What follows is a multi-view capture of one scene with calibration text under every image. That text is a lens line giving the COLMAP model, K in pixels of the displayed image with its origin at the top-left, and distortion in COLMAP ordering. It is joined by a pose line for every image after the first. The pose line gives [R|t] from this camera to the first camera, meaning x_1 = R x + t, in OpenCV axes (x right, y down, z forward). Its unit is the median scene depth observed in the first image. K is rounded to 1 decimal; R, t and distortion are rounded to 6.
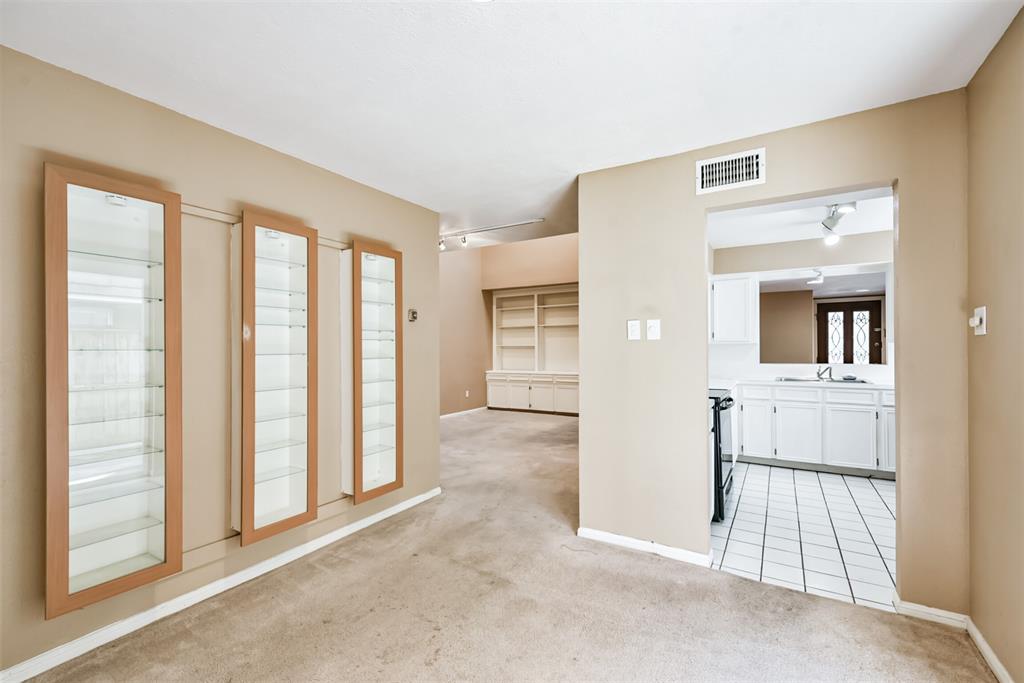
lens RADIAL K [[429.4, 0, 516.0], [0, 429.4, 344.5], [0, 0, 1]] dist [0.000704, 0.000015]
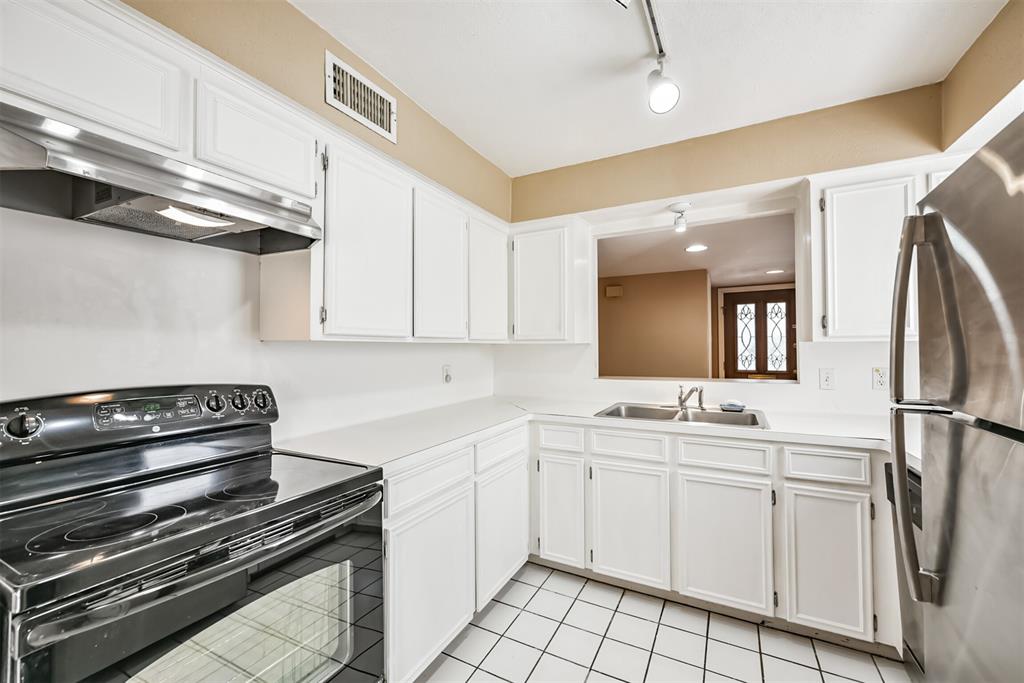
lens RADIAL K [[404.7, 0, 516.1], [0, 404.7, 340.4], [0, 0, 1]] dist [-0.002525, -0.000397]
pose [[0.997159, 0.000845, 0.075323, 0.408432], [0.000240, 0.999896, -0.014395, 0.001175], [-0.075327, 0.014372, 0.997055, 0.450179]]
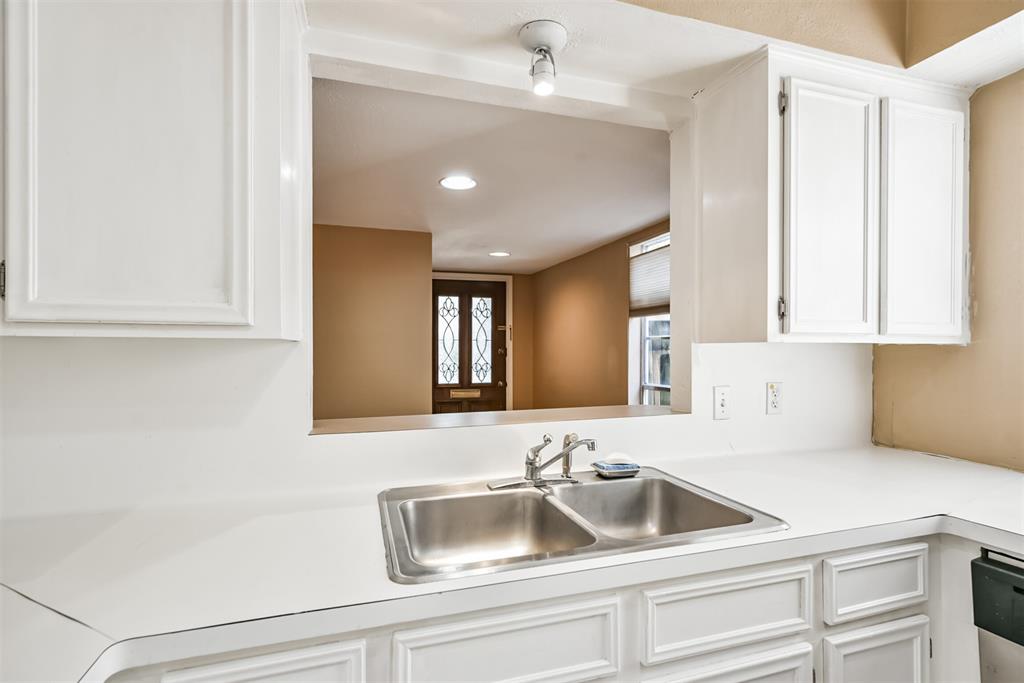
lens RADIAL K [[497.4, 0, 518.2], [0, 497.4, 354.0], [0, 0, 1]] dist [0.003139, 0.000022]
pose [[0.643525, 0.000929, 0.765424, 0.427103], [-0.002947, 0.999995, 0.001263, 0.003312], [-0.765419, -0.003068, 0.643525, 0.732154]]
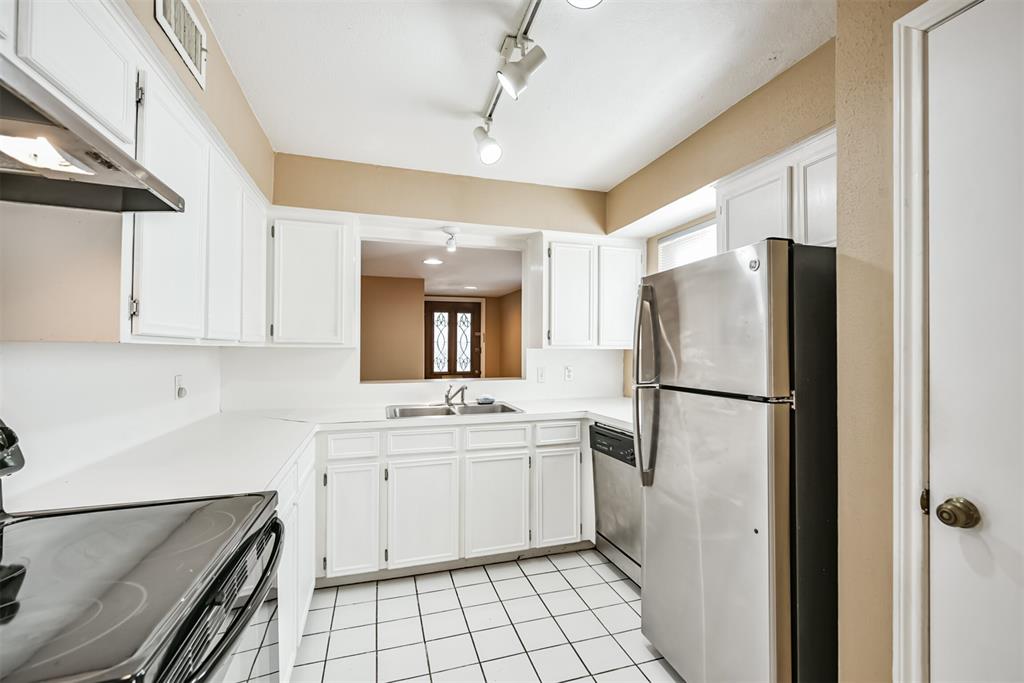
lens RADIAL K [[442.6, 0, 517.8], [0, 442.6, 345.0], [0, 0, 1]] dist [-0.000253, -0.000135]
pose [[0.651877, 0.013350, 0.758207, 0.254236], [-0.006937, 0.999908, -0.011642, -0.000607], [-0.758293, 0.002329, 0.651910, 0.451338]]
